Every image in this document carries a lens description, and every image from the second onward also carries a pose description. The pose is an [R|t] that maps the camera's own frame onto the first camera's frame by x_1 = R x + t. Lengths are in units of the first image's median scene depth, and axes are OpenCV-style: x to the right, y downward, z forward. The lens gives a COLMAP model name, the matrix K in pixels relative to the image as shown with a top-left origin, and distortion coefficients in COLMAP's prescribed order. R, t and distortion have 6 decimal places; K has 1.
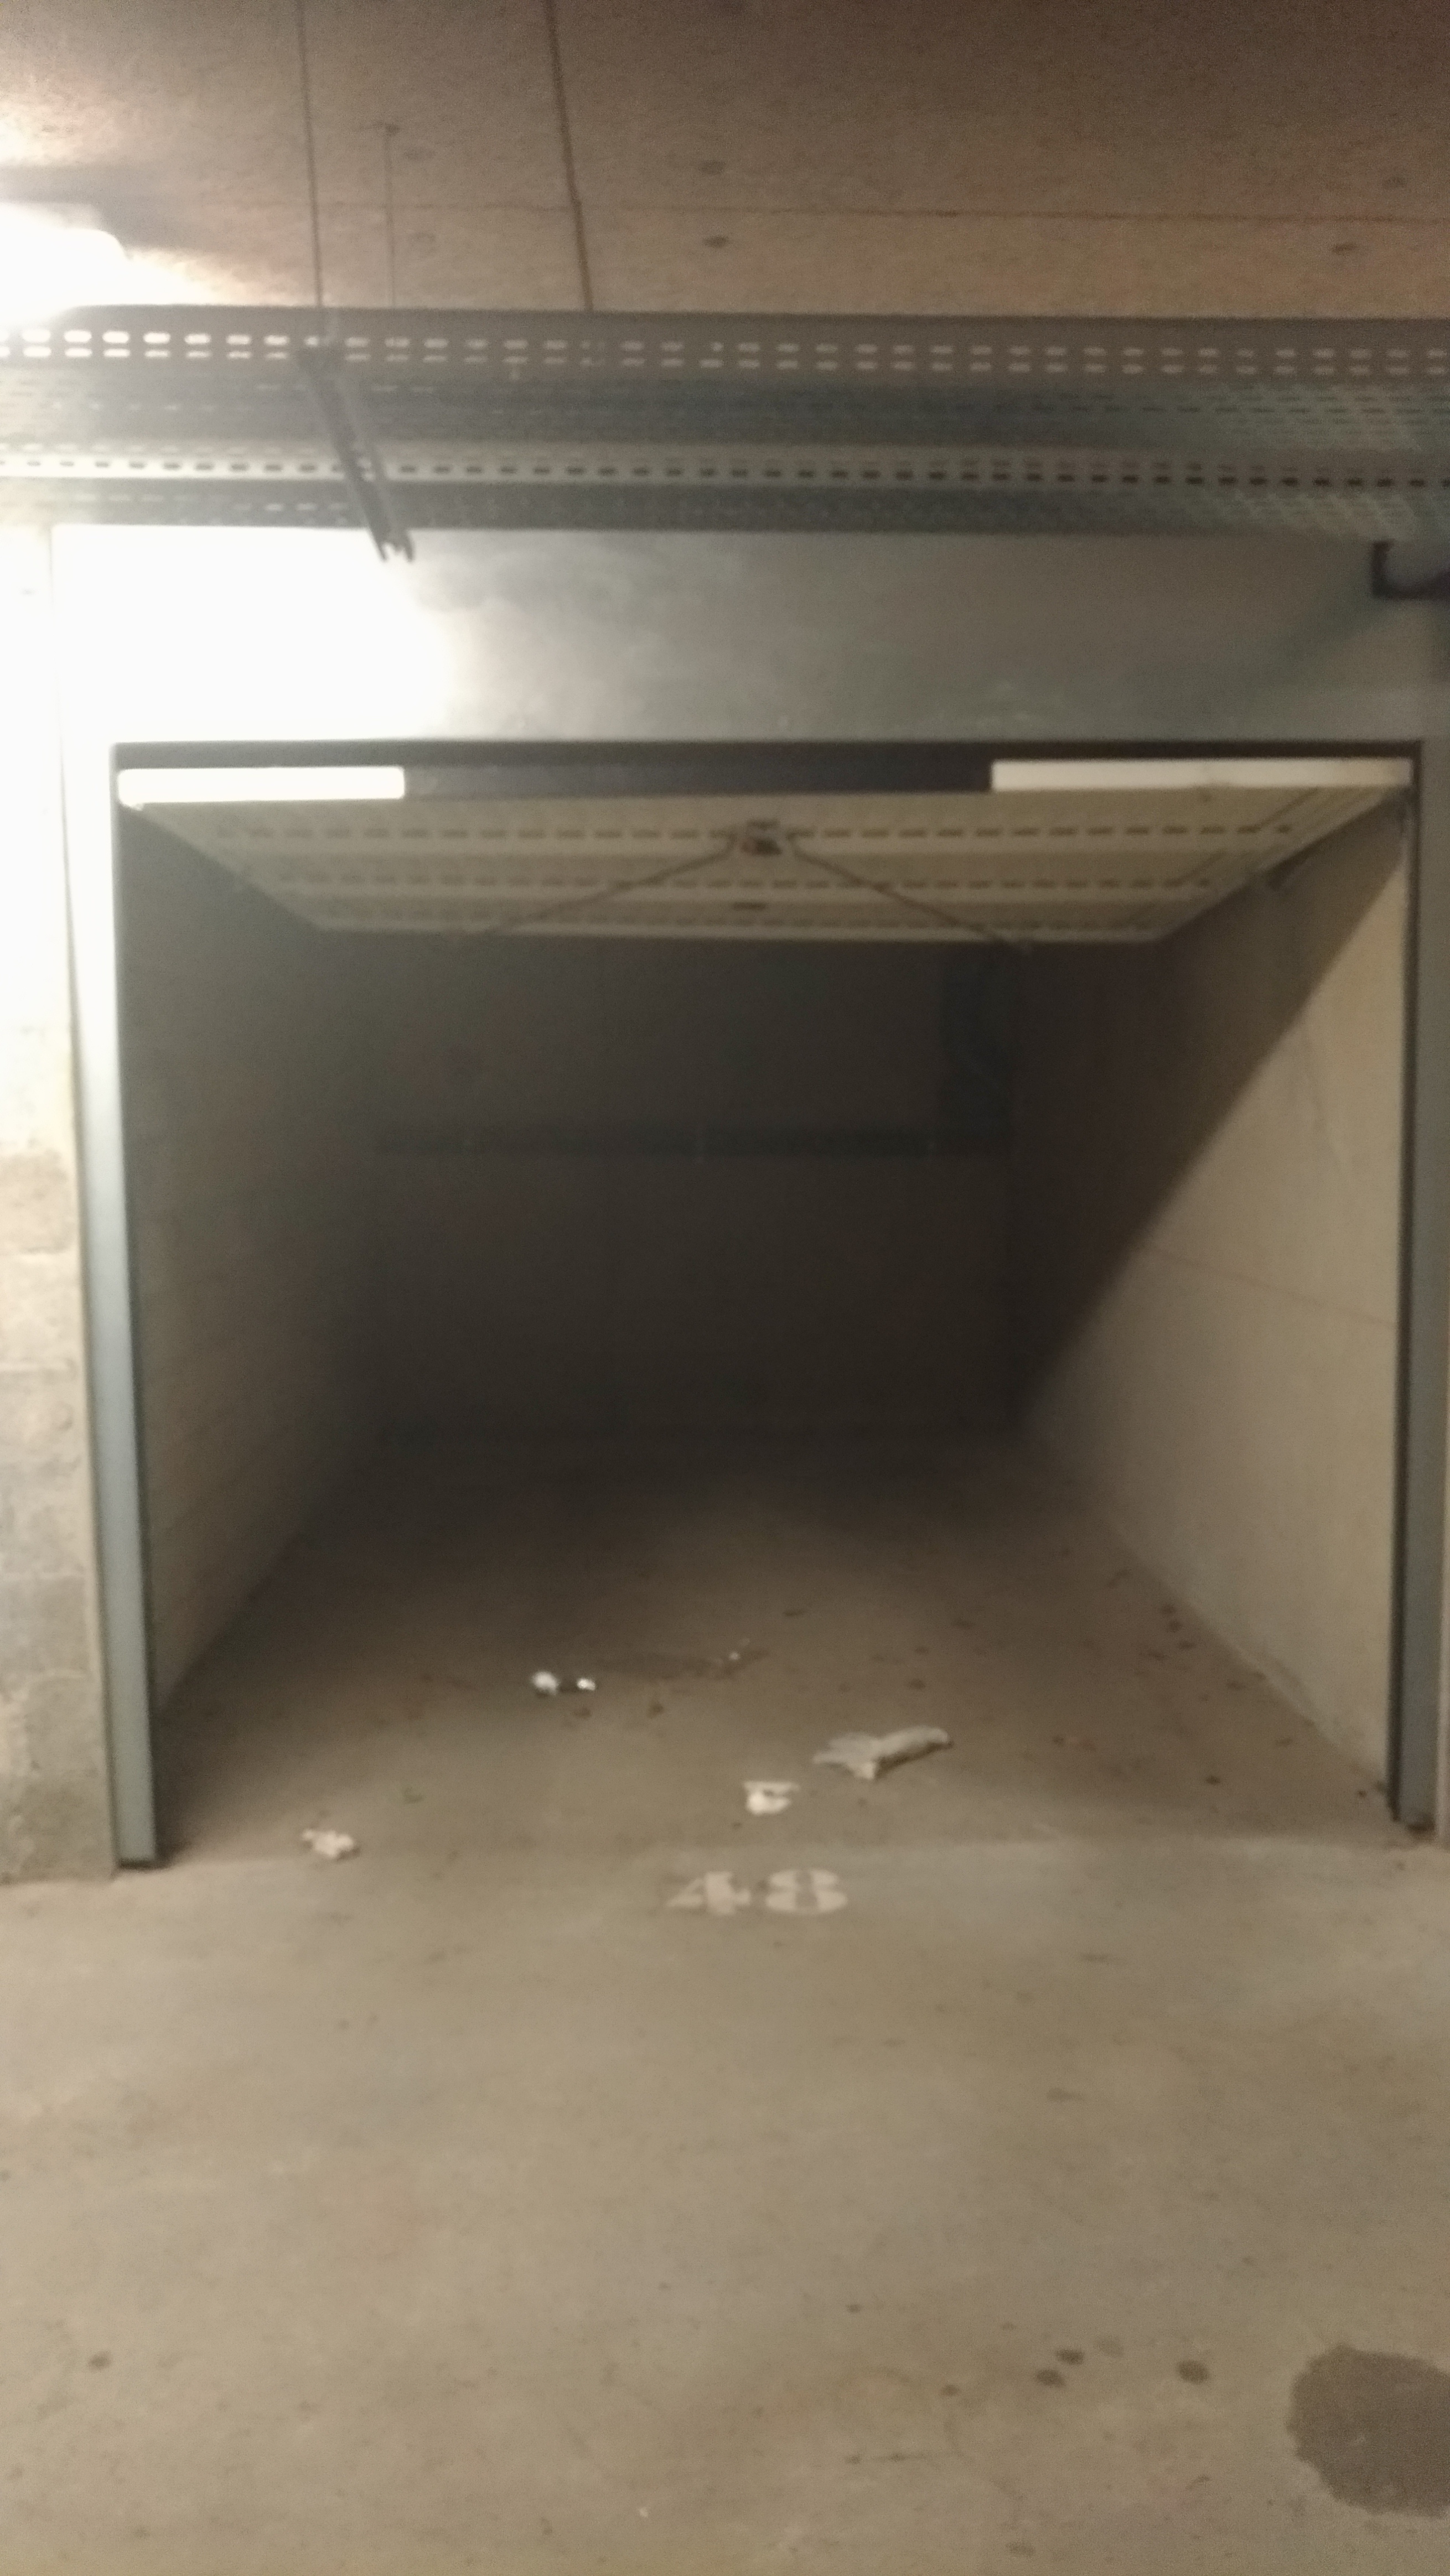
lens RADIAL K [[1814.6, 0, 725.0], [0, 1814.6, 1288.0], [0, 0, 1]] dist [-0.006592, 0.085610]
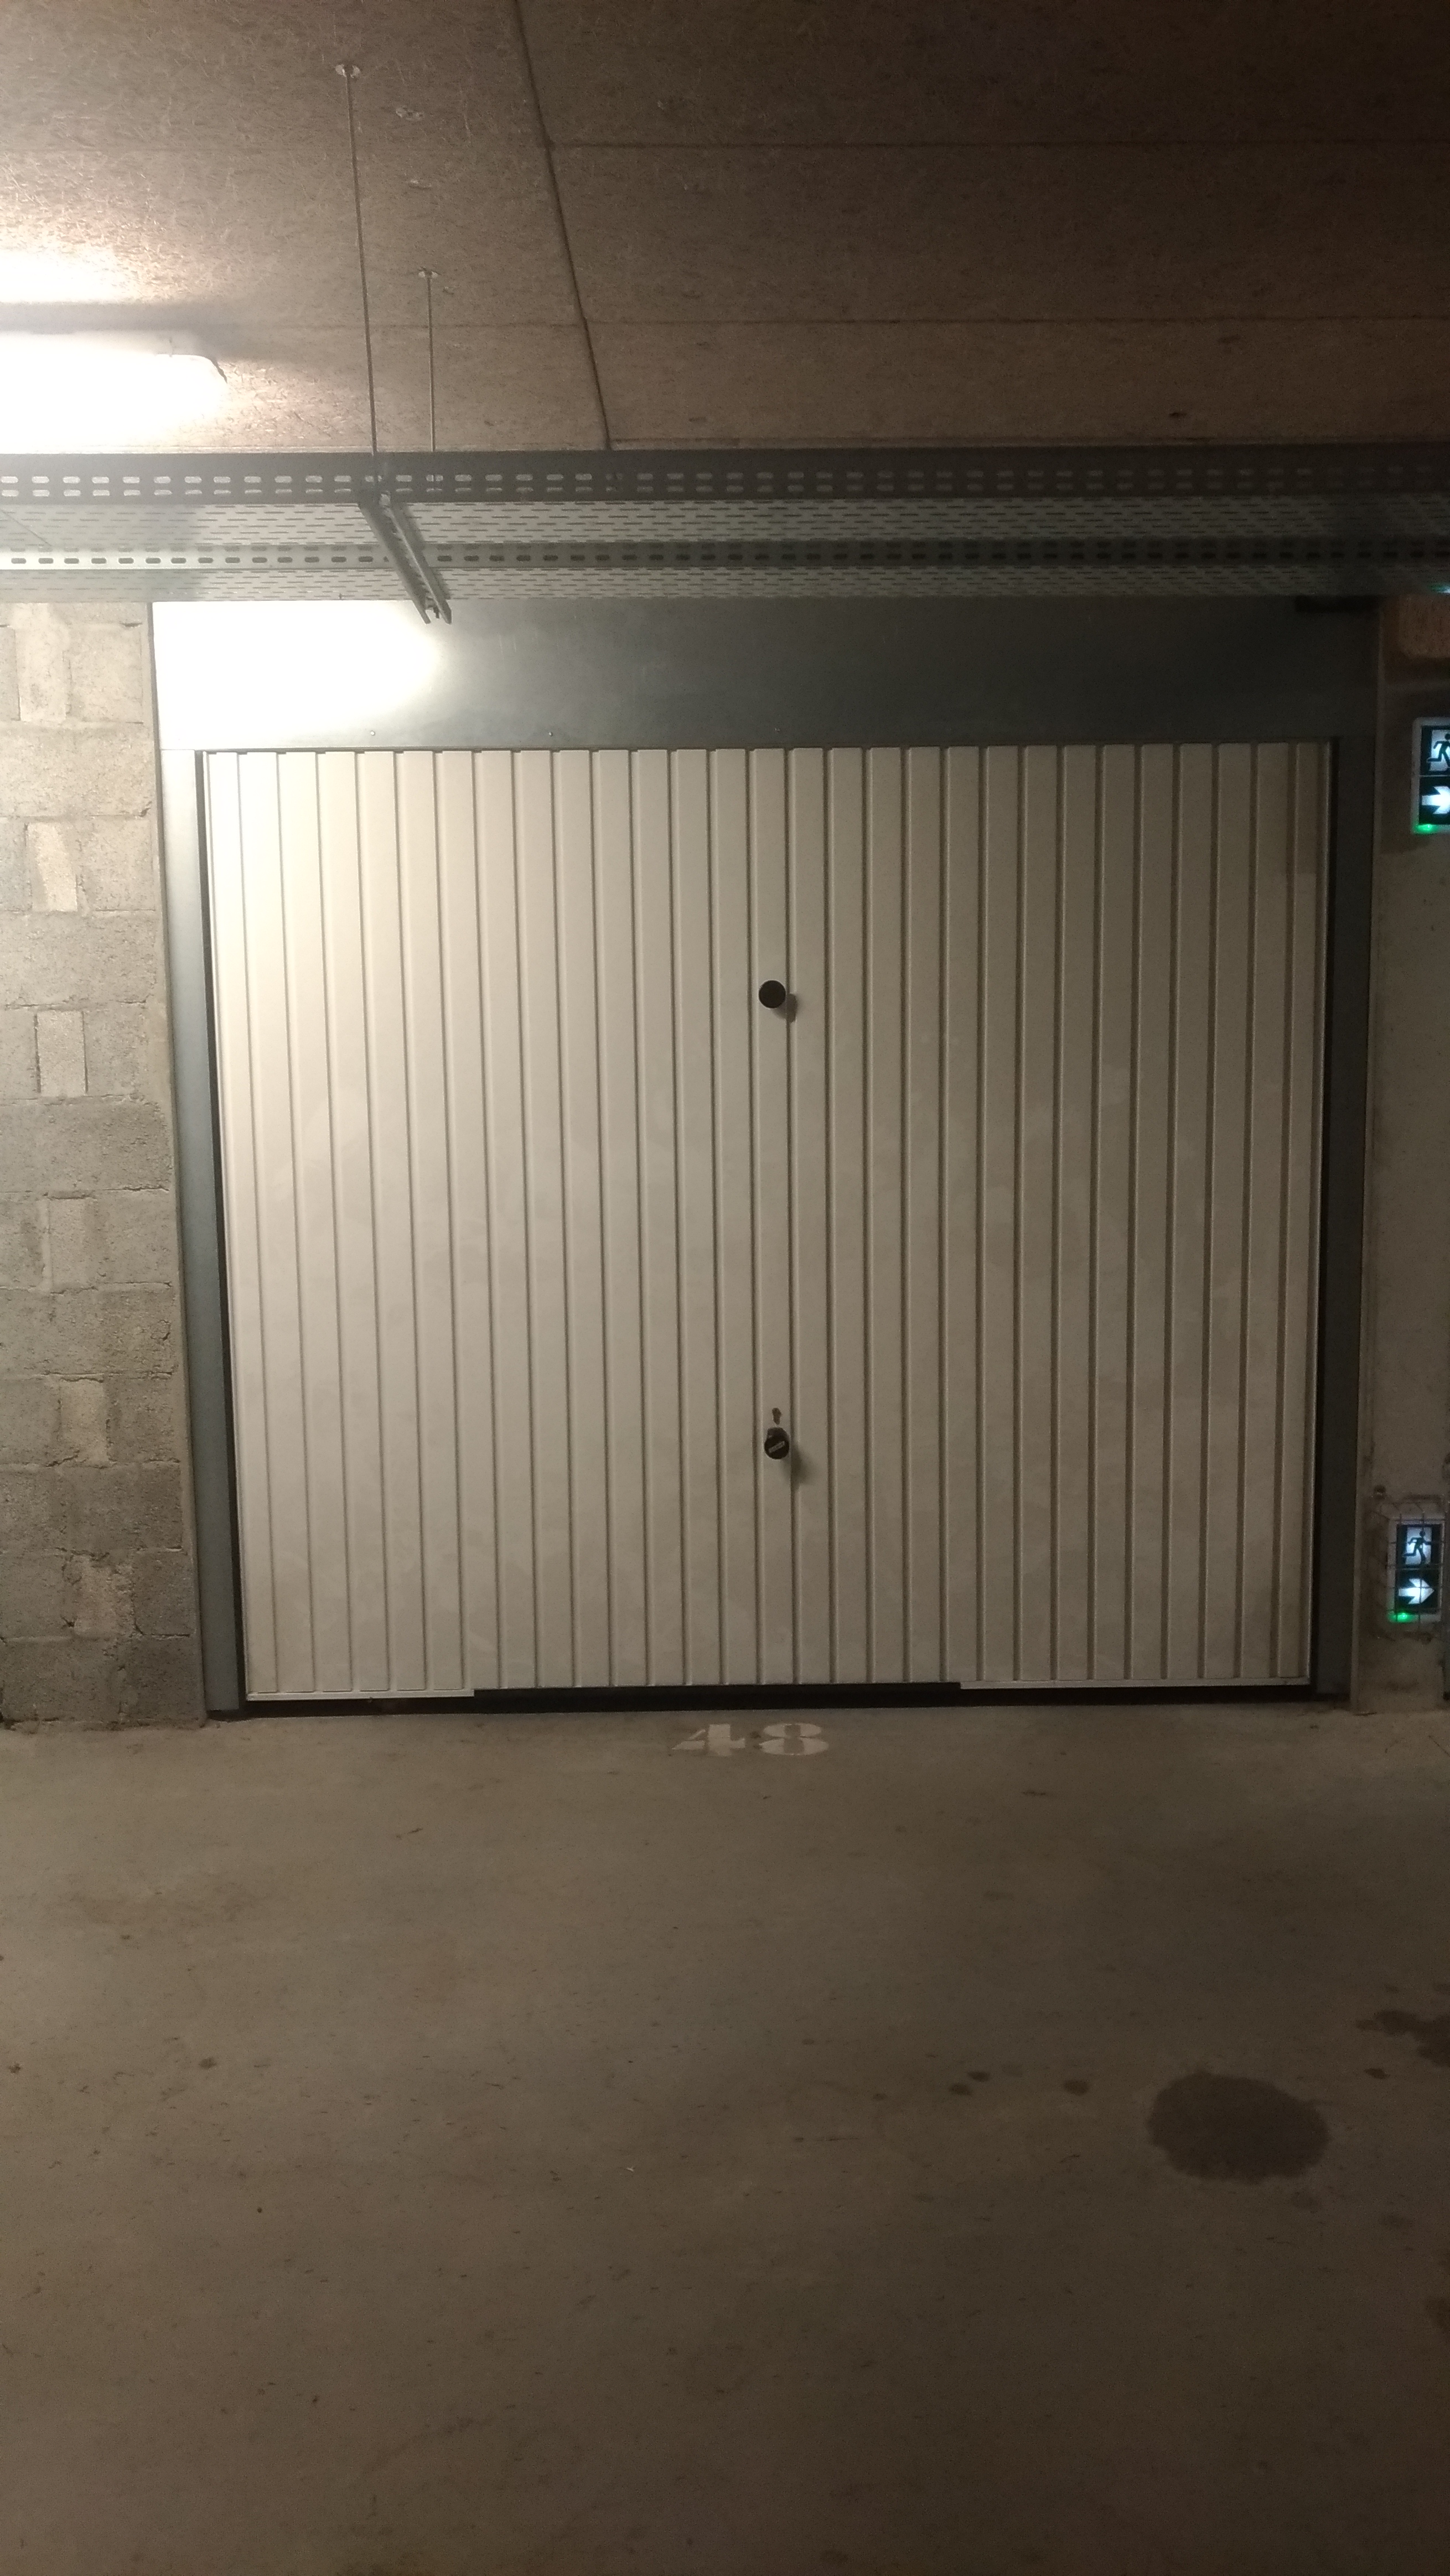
lens RADIAL K [[1970.8, 0, 725.0], [0, 1970.8, 1288.0], [0, 0, 1]] dist [0.095891, -0.000488]
pose [[0.998874, 0.002949, -0.047346, 0.076211], [-0.001964, 0.999781, 0.020836, 0.020941], [0.047397, -0.020720, 0.998661, -0.338863]]
